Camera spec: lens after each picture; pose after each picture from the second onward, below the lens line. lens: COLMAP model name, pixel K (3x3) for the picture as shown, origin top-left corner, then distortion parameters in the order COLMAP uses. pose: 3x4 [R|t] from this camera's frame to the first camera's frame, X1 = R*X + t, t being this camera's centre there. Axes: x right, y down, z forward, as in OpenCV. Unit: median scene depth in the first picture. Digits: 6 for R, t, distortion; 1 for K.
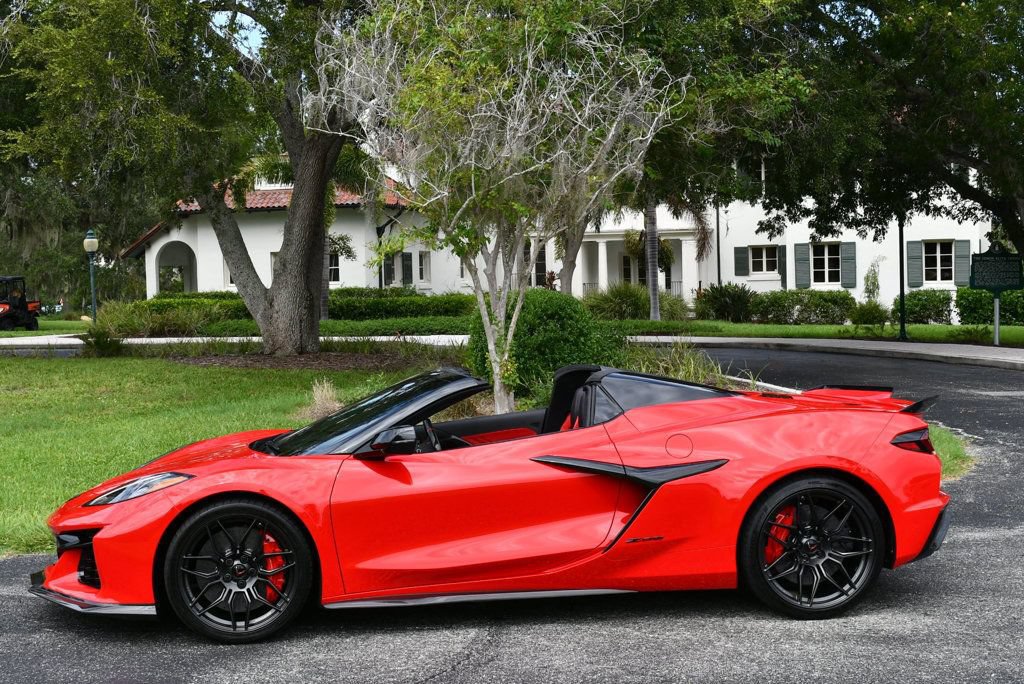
lens RADIAL K [[1749.6, 0, 527.7], [0, 1749.6, 349.6], [0, 0, 1]] dist [-0.017958, 0.000000]
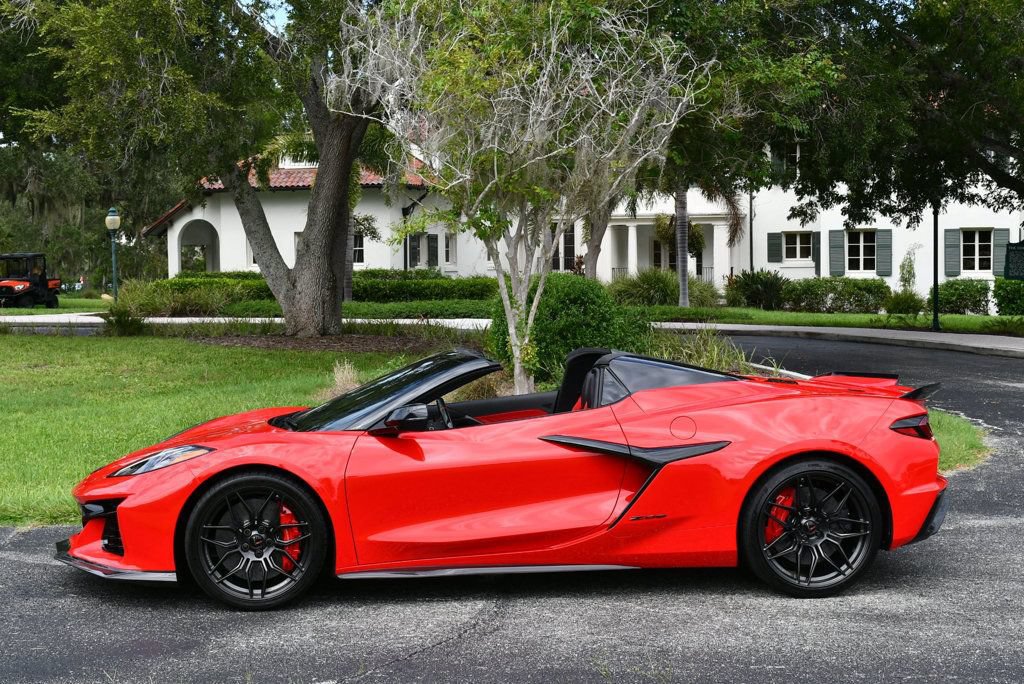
lens RADIAL K [[1828.5, 0, 522.0], [0, 1828.5, 350.4], [0, 0, 1]] dist [-0.012541, 0.000000]
pose [[0.999651, 0.014310, -0.022223, 0.006059], [-0.014129, 0.999866, 0.008260, 0.000793], [0.022338, -0.007944, 0.999719, -0.032622]]
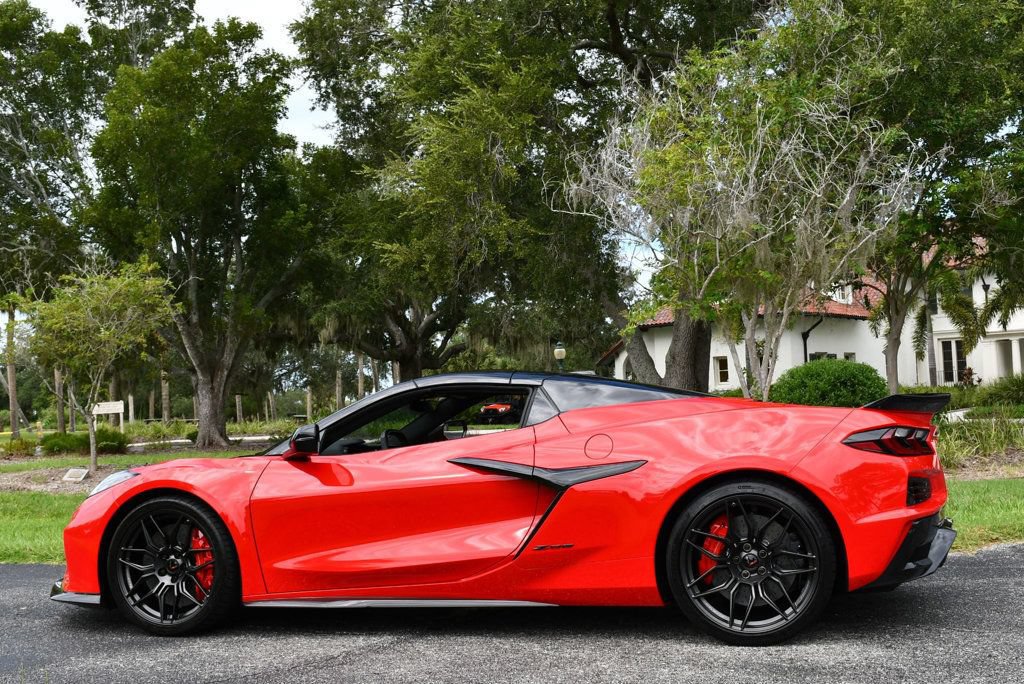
lens RADIAL K [[1360.2, 0, 520.4], [0, 1360.2, 344.4], [0, 0, 1]] dist [-0.050404, 0.000000]
pose [[0.911185, -0.039378, -0.410111, 0.139355], [0.000619, 0.995552, -0.094215, 0.028005], [0.411997, 0.085593, 0.907156, 0.135094]]
